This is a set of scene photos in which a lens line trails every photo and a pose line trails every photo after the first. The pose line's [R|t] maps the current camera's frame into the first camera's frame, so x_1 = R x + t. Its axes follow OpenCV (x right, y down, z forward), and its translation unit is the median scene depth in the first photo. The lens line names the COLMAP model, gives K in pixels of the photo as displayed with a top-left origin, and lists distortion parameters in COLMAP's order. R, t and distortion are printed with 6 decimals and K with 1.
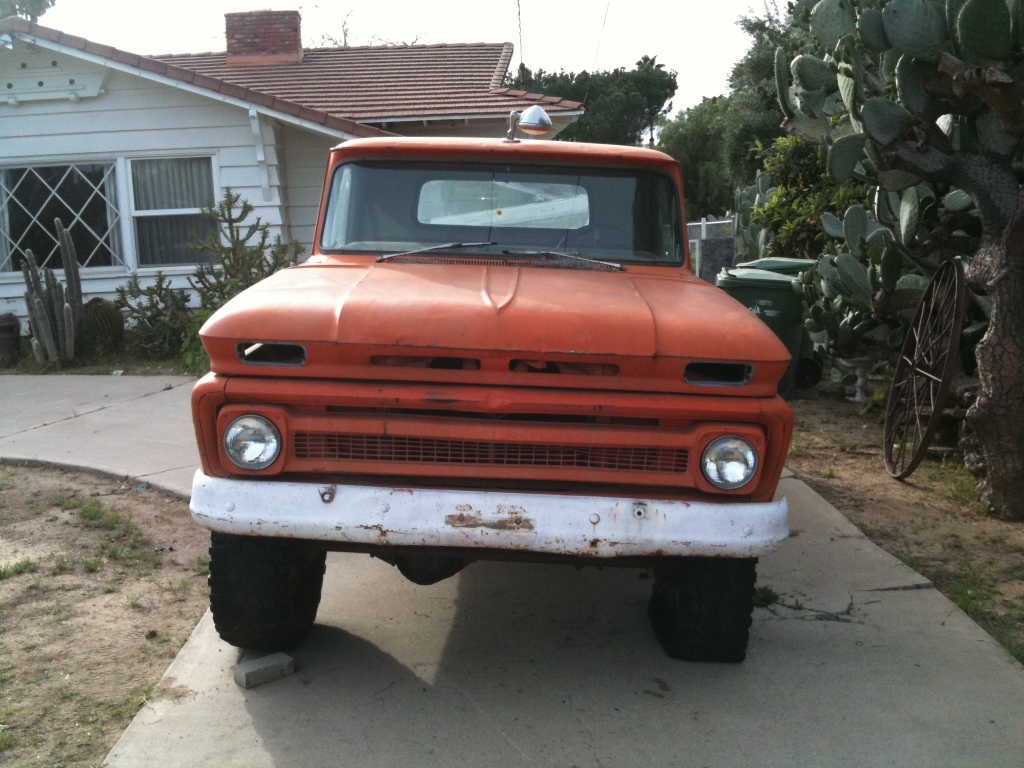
lens RADIAL K [[1086.5, 0, 512.0], [0, 1086.5, 384.0], [0, 0, 1]] dist [0.116427, -0.390440]
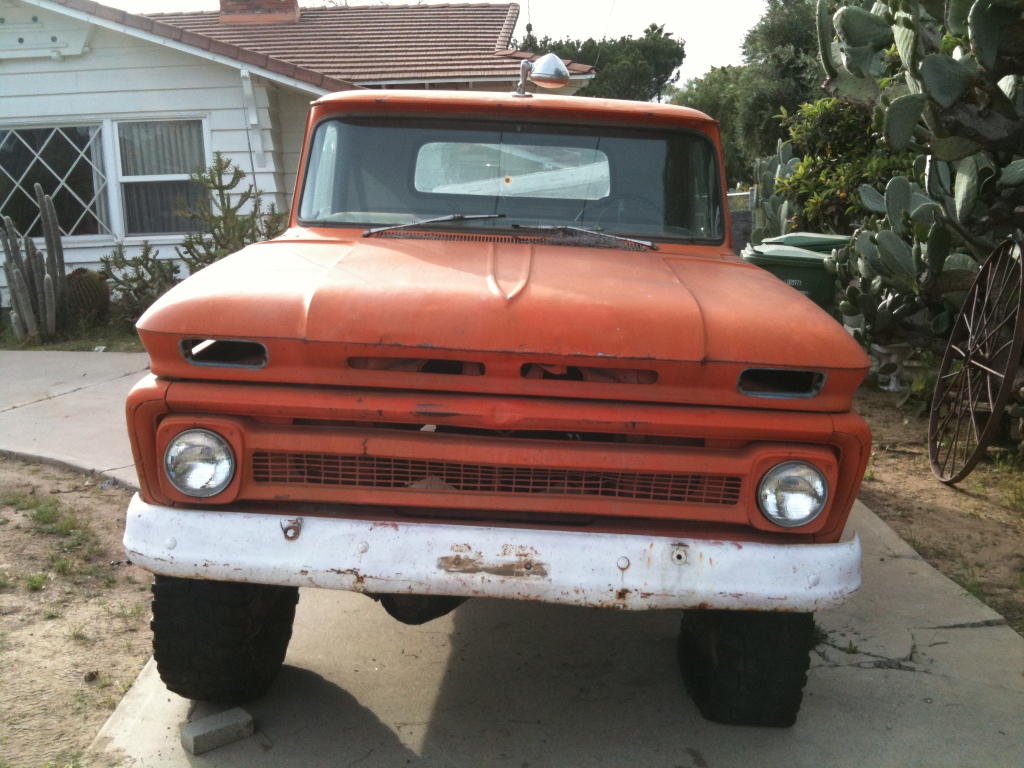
lens RADIAL K [[1032.7, 0, 512.0], [0, 1032.7, 384.0], [0, 0, 1]] dist [0.092657, -0.276176]
pose [[0.999957, 0.009268, -0.000482, -0.004899], [-0.009246, 0.999341, 0.035096, -0.020279], [0.000807, -0.035090, 0.999384, 0.143341]]
